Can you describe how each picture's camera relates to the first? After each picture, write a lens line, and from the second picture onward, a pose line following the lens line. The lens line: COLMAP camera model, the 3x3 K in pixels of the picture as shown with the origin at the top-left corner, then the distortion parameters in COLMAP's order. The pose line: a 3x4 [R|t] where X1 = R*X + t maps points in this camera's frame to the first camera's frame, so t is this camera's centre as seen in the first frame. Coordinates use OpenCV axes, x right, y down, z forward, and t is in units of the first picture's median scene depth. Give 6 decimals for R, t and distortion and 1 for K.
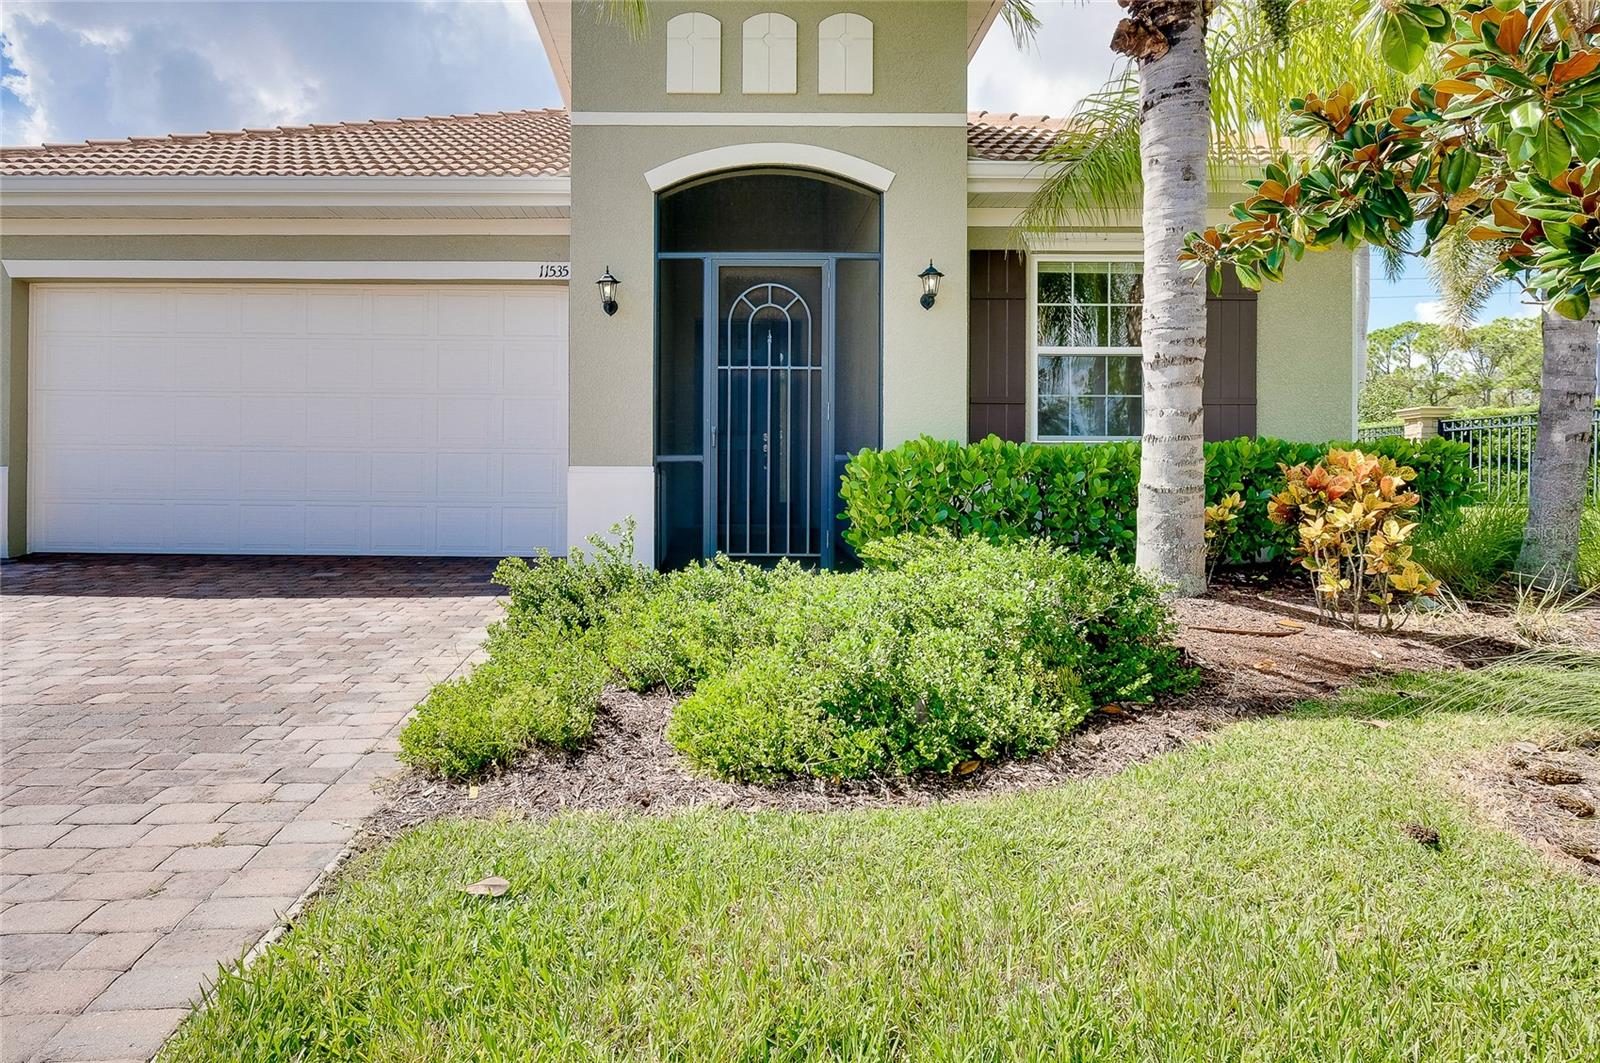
lens RADIAL K [[728.7, 0, 800.0], [0, 728.7, 531.5], [0, 0, 1]] dist [0.001633, 0.000139]
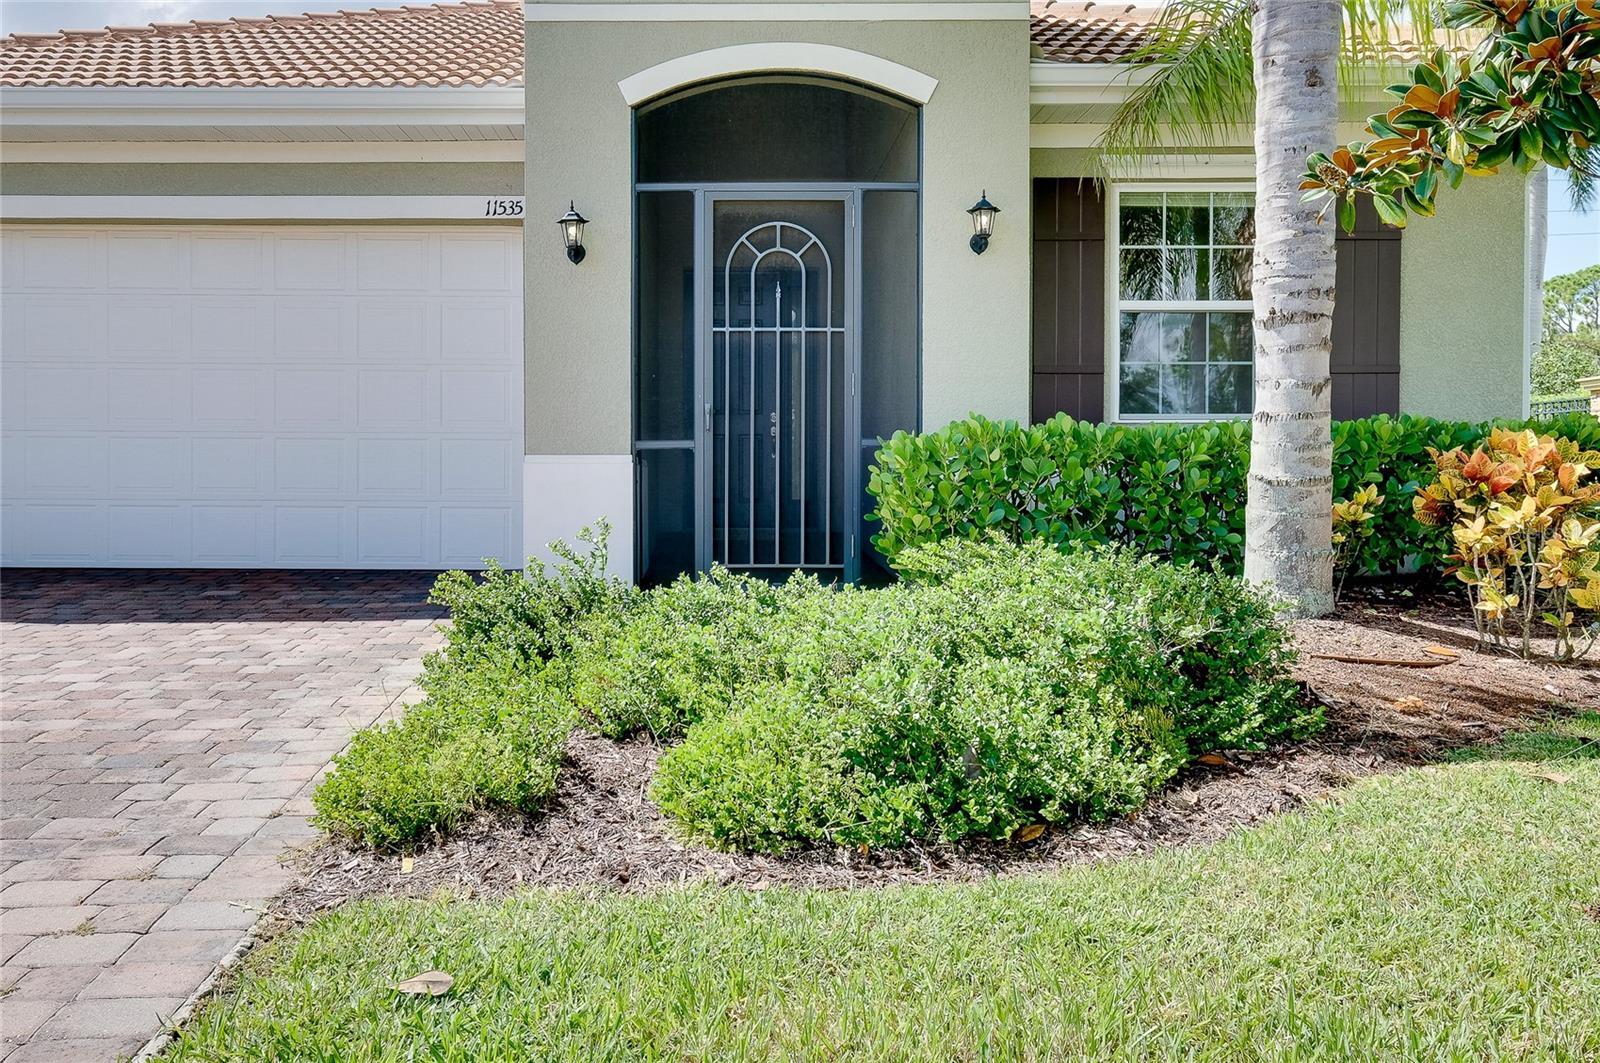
lens RADIAL K [[728.7, 0, 800.0], [0, 728.7, 531.5], [0, 0, 1]] dist [0.001633, 0.000139]
pose [[0.999906, -0.004185, 0.013040, -0.029661], [0.004181, 0.999991, 0.000345, -0.005824], [-0.013041, -0.000291, 0.999915, 0.211188]]
